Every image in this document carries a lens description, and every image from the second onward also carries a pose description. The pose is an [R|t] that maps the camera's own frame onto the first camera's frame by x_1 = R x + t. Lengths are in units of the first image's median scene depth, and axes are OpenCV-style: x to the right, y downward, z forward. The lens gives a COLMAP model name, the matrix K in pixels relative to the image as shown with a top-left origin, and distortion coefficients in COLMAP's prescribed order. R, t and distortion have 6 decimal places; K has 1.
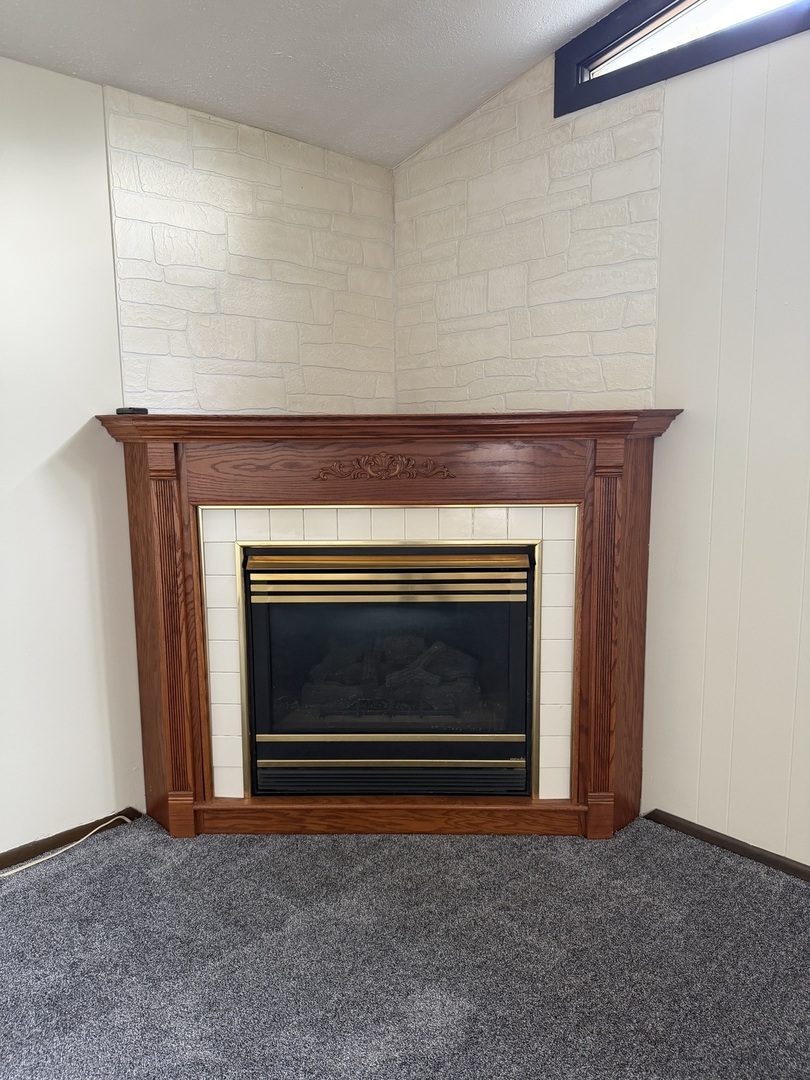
lens RADIAL K [[781.9, 0, 405.0], [0, 781.9, 540.0], [0, 0, 1]] dist [0.053190, 0.000134]
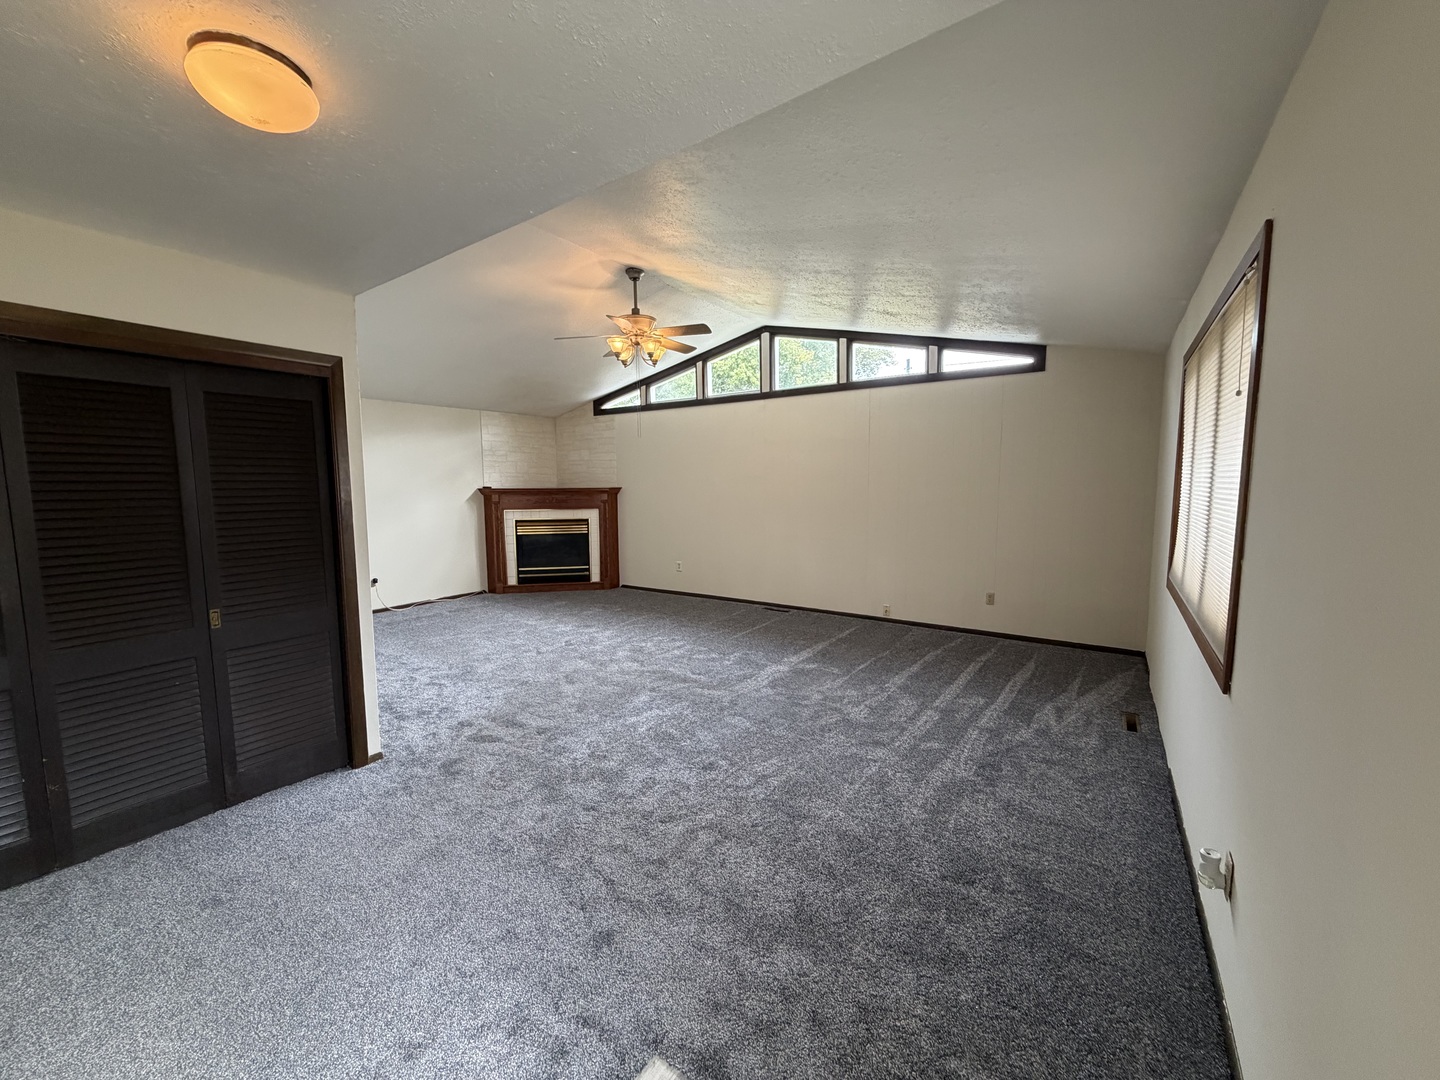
lens RADIAL K [[575.2, 0, 714.9], [0, 575.2, 539.8], [0, 0, 1]] dist [0.001771, 0.000137]
pose [[0.981391, -0.017957, 0.191179, 0.234146], [0.026633, 0.998724, -0.042914, 0.261599], [-0.190165, 0.047207, 0.980617, -2.092014]]
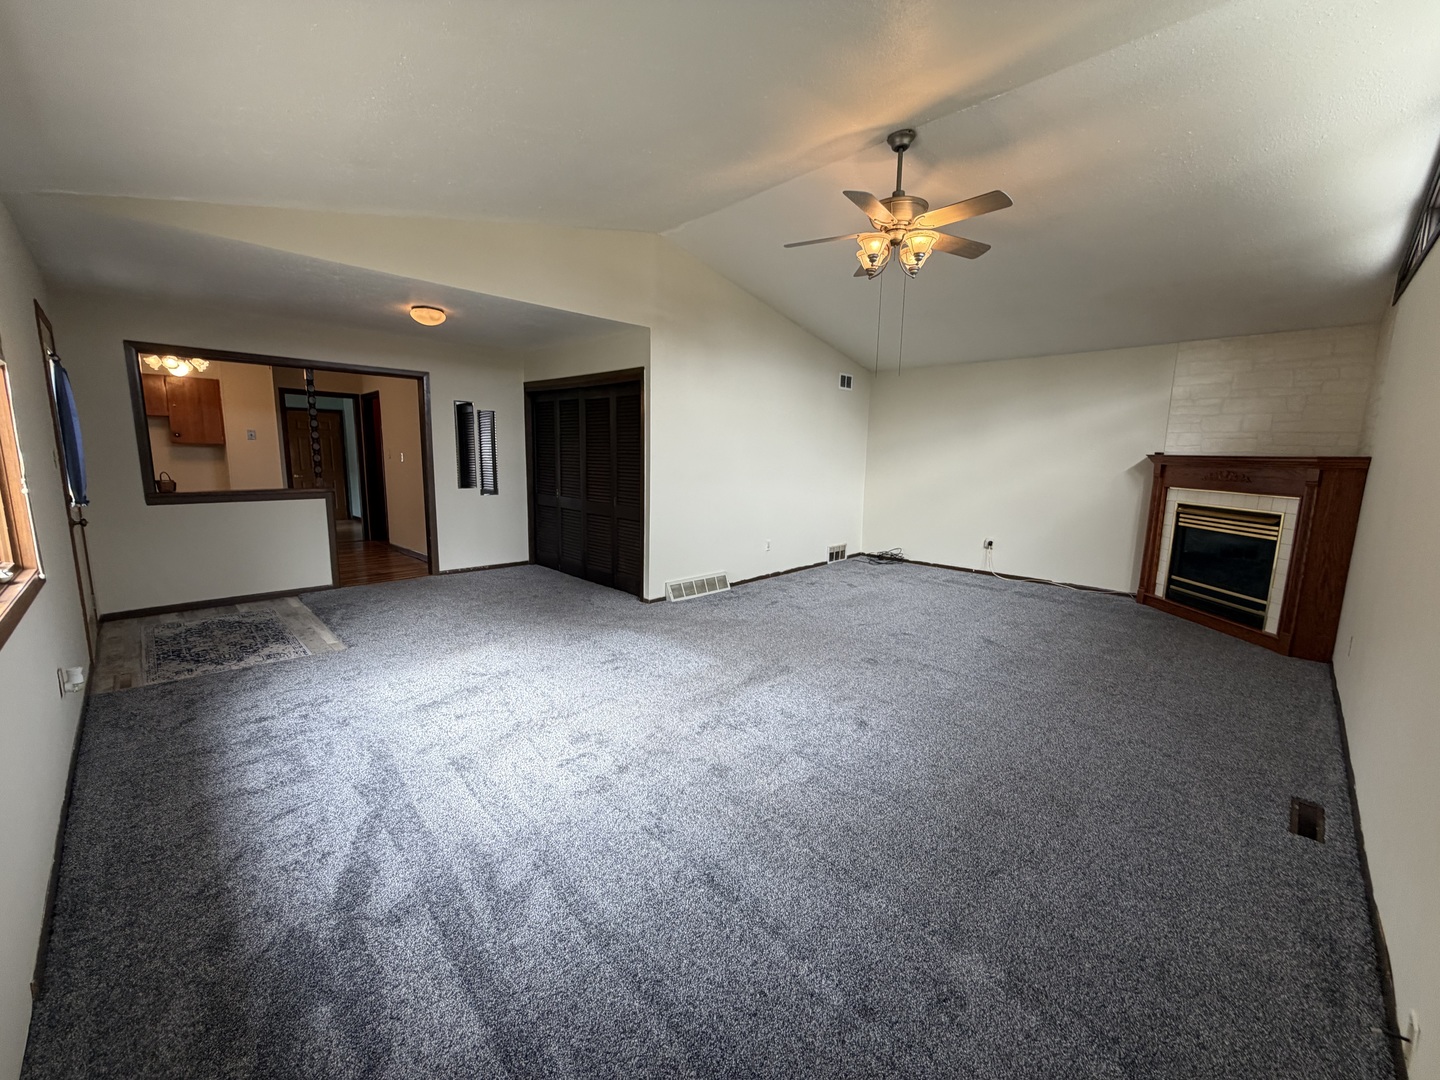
lens RADIAL K [[575.2, 0, 714.9], [0, 575.2, 539.8], [0, 0, 1]] dist [0.001771, 0.000137]
pose [[0.003111, 0.159718, -0.987158, 1.750475], [-0.158898, 0.974700, 0.157201, 0.071606], [0.987290, 0.156368, 0.028411, -0.611895]]
